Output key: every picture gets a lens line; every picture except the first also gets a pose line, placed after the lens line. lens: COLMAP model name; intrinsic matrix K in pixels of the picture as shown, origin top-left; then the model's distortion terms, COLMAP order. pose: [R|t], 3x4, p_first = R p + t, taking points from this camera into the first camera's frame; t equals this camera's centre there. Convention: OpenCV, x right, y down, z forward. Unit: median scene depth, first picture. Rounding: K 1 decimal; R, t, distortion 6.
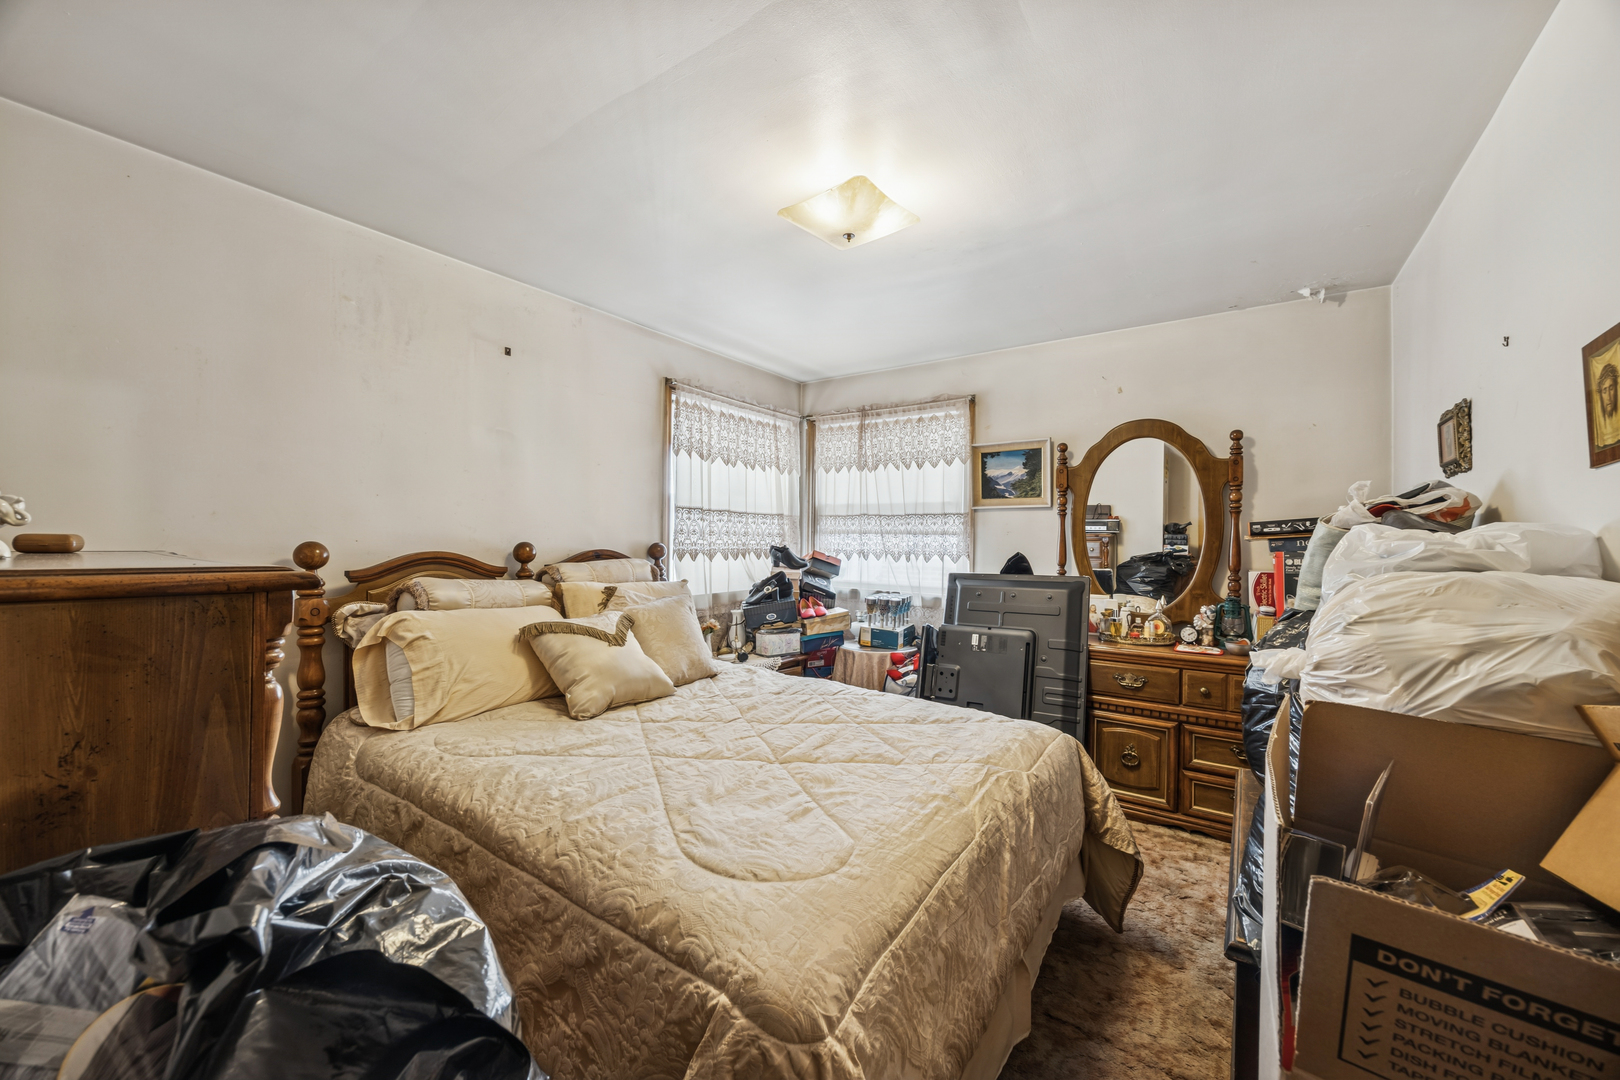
lens RADIAL K [[618.9, 0, 808.1], [0, 618.9, 541.9], [0, 0, 1]] dist [-0.005170, 0.000699]
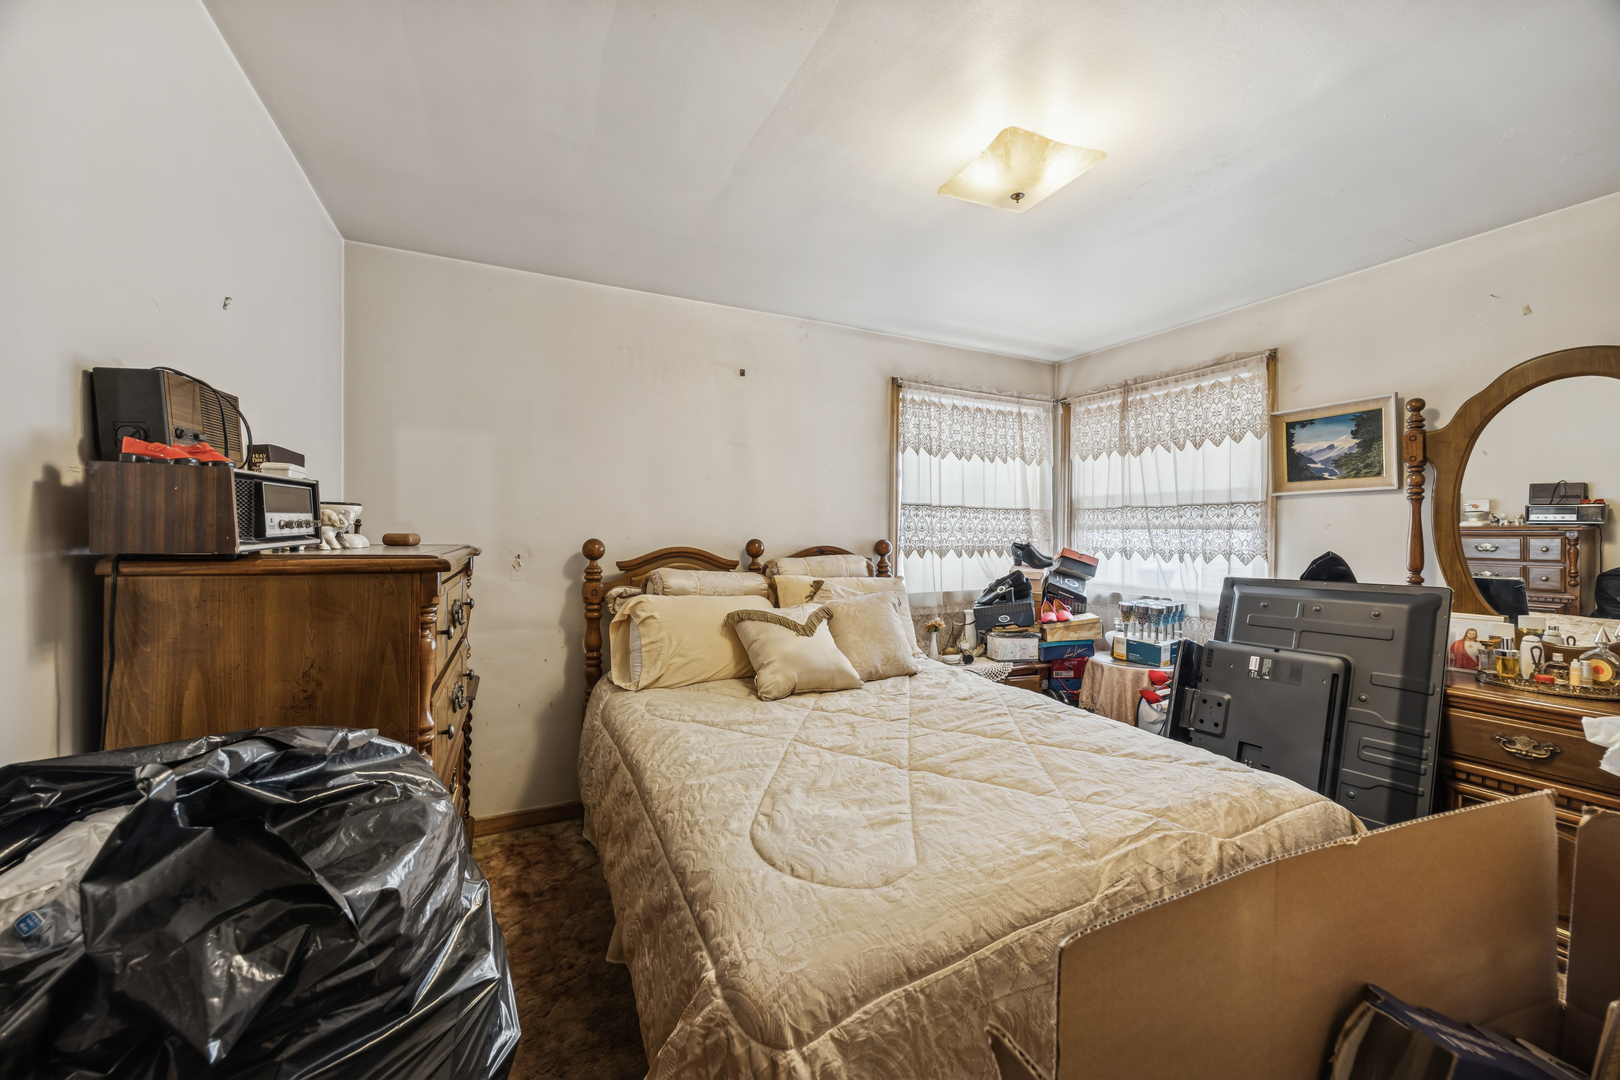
lens RADIAL K [[618.9, 0, 813.1], [0, 618.9, 536.8], [0, 0, 1]] dist [-0.005170, 0.000699]
pose [[0.876288, -0.003634, -0.481775, 0.234376], [0.001386, 0.999986, -0.005022, 0.002570], [0.481786, 0.003733, 0.876281, 0.074508]]
